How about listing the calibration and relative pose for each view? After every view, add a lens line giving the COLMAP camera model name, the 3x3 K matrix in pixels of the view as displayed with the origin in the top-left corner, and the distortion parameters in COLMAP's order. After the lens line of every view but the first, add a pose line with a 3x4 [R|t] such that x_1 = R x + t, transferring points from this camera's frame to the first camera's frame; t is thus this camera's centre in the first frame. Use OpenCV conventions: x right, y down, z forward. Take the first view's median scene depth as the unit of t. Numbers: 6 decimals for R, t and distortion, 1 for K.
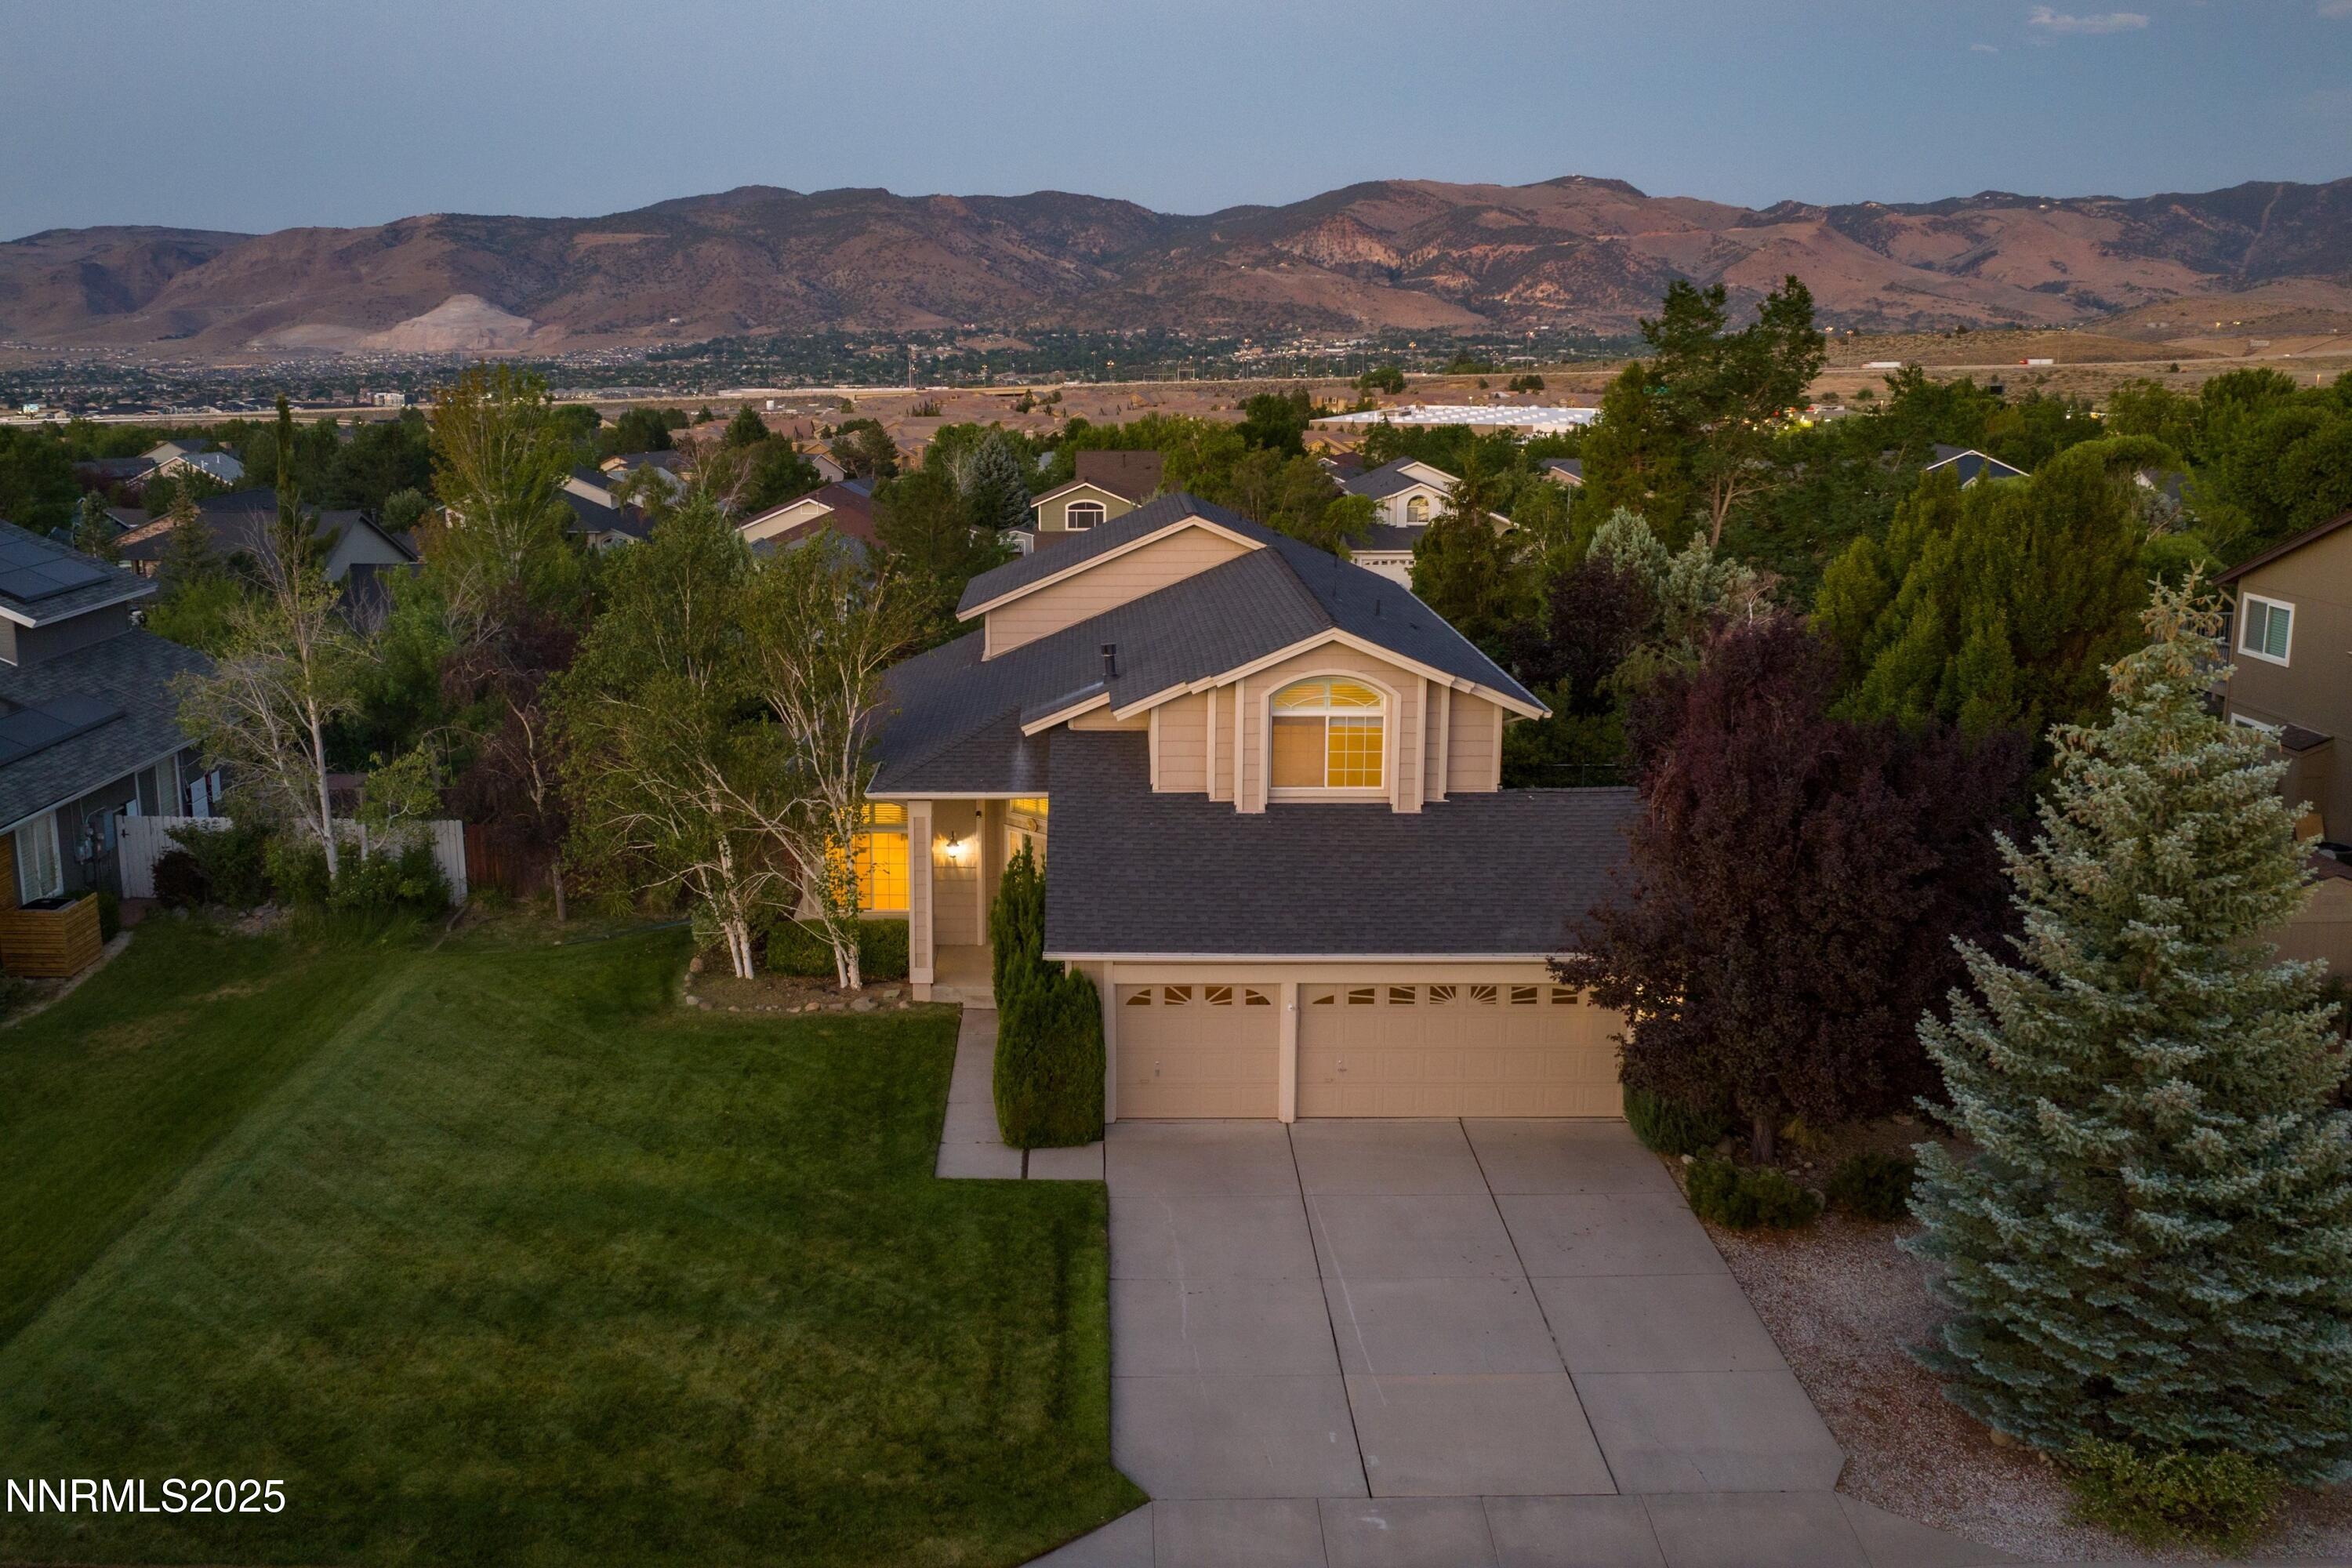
lens RADIAL K [[1978.8, 0, 1079.3], [0, 1978.8, 706.5], [0, 0, 1]] dist [-0.029279, -0.030218]
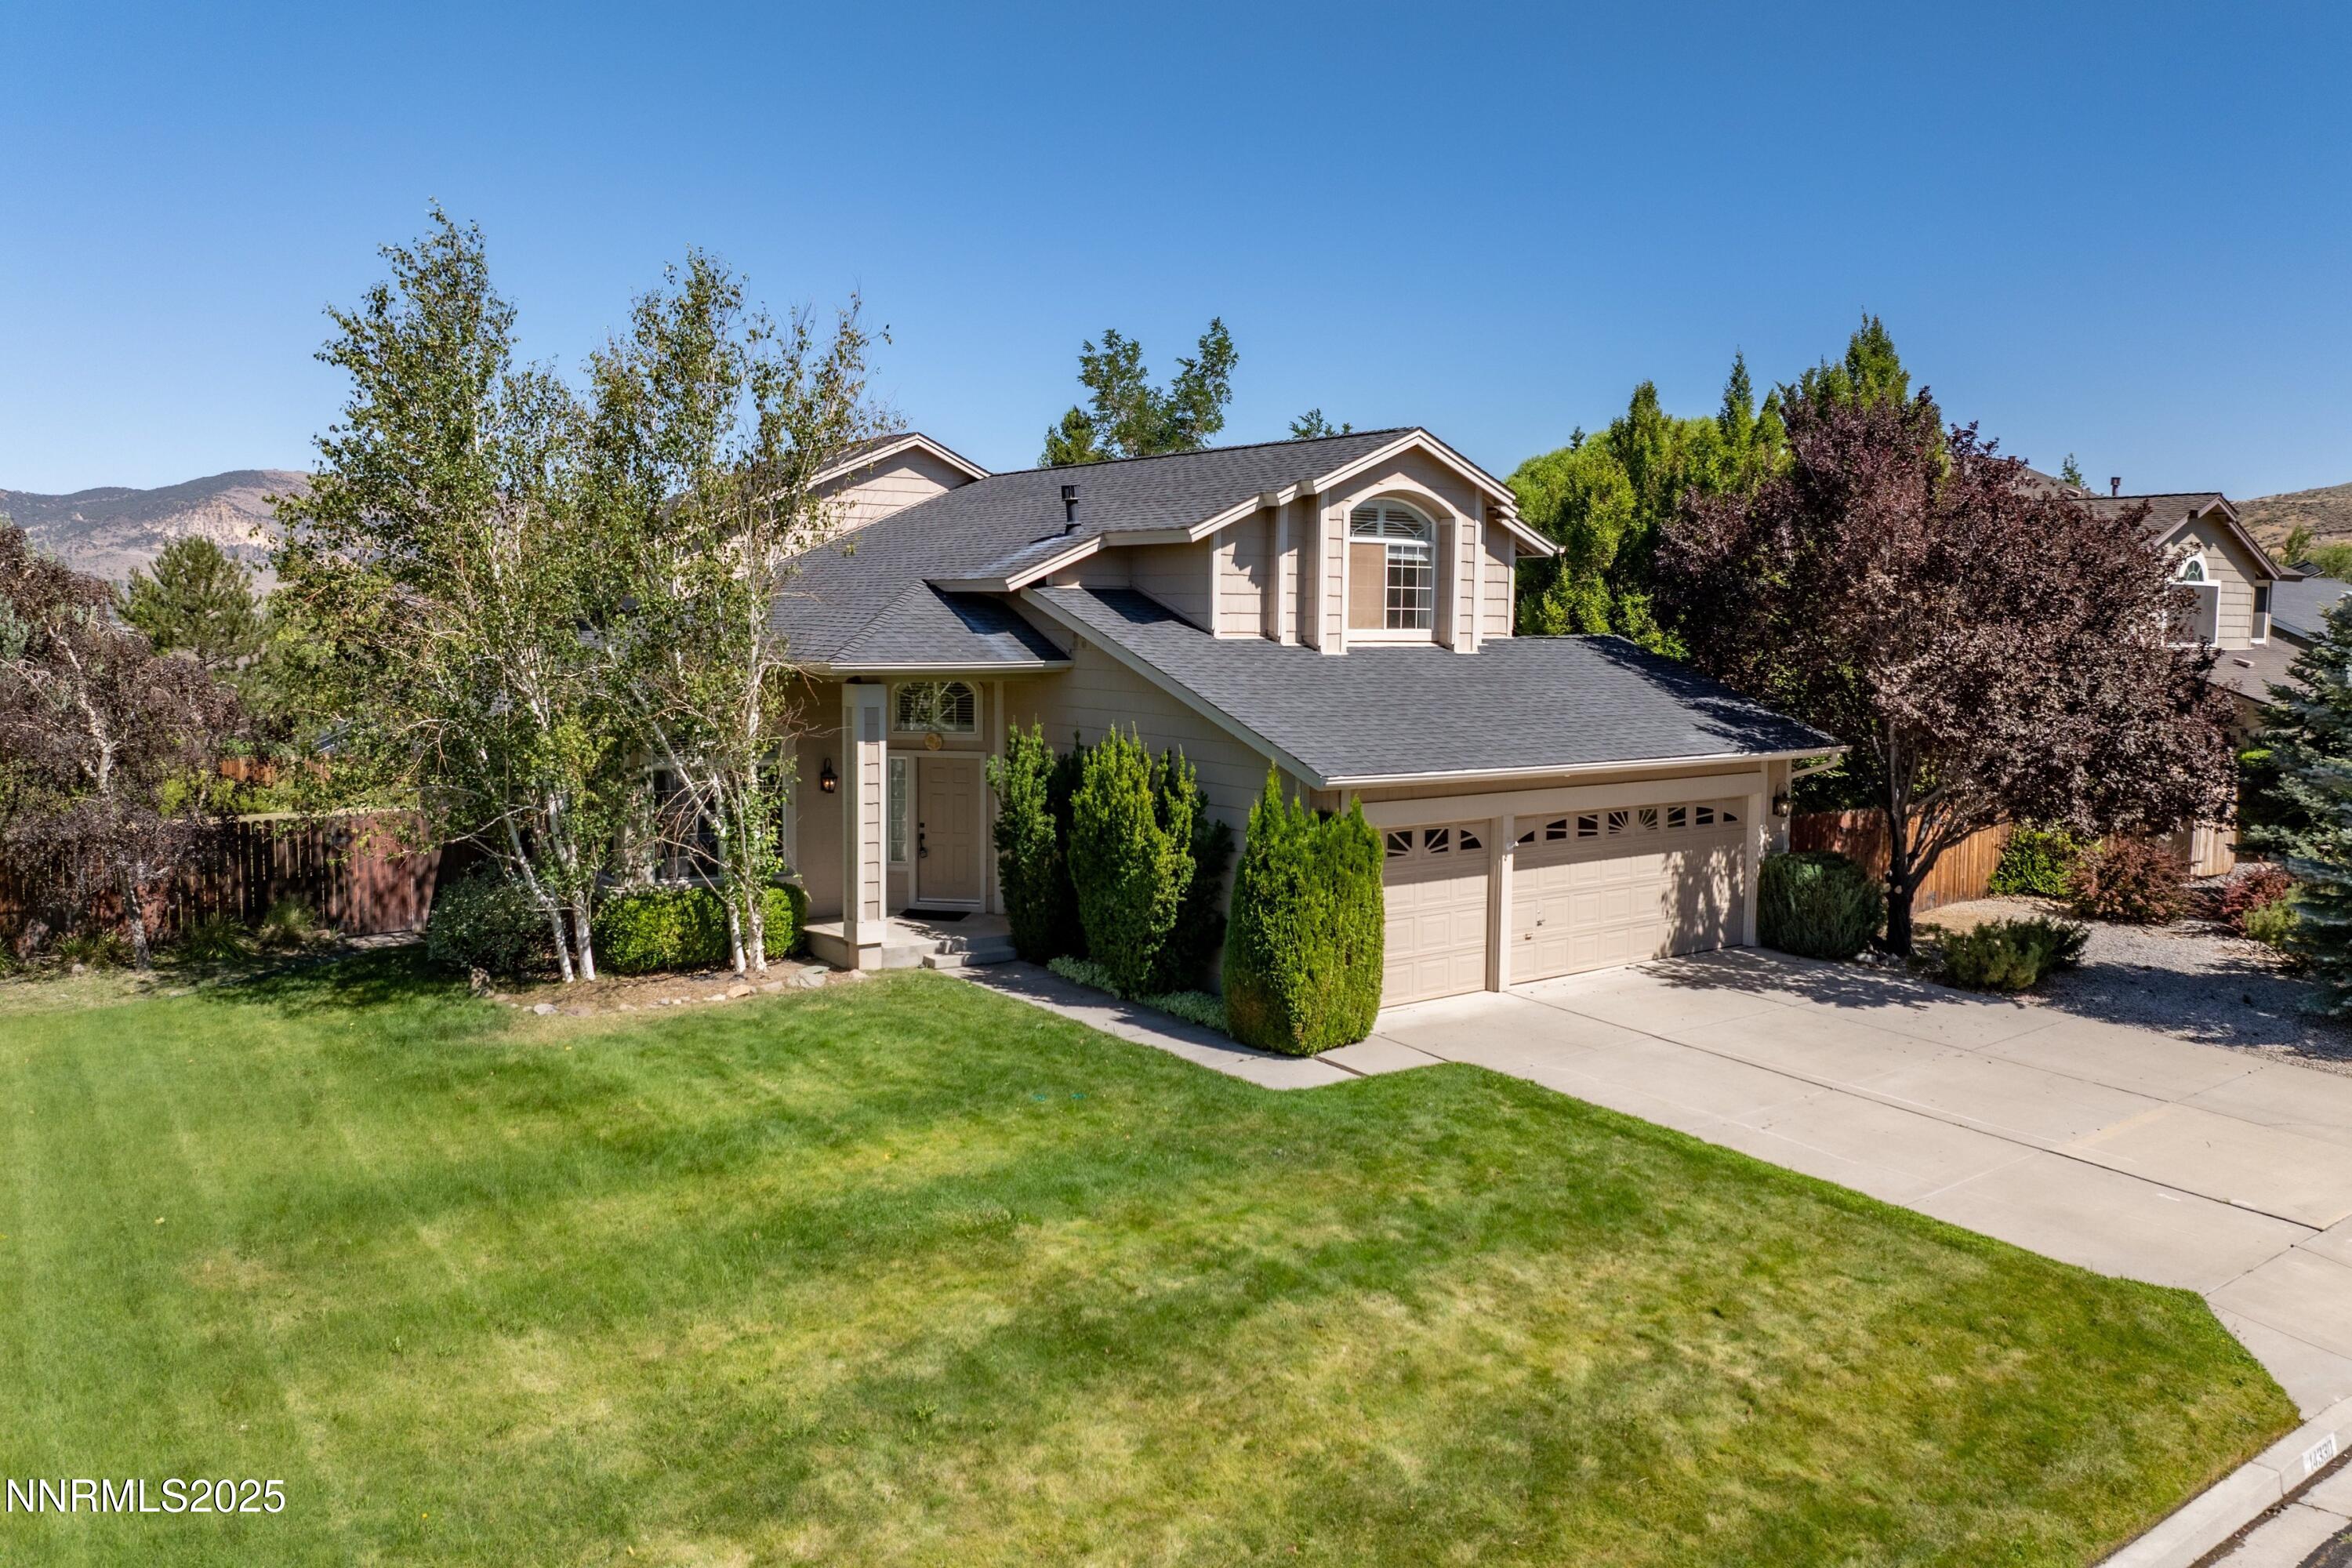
lens RADIAL K [[1721.8, 0, 1186.4], [0, 1721.8, 787.0], [0, 0, 1]] dist [-0.043239, 0.003709]
pose [[0.799082, -0.048332, 0.599277, -0.391415], [0.100846, 0.993416, -0.054349, 0.139548], [-0.592705, 0.103864, 0.798695, 0.458729]]
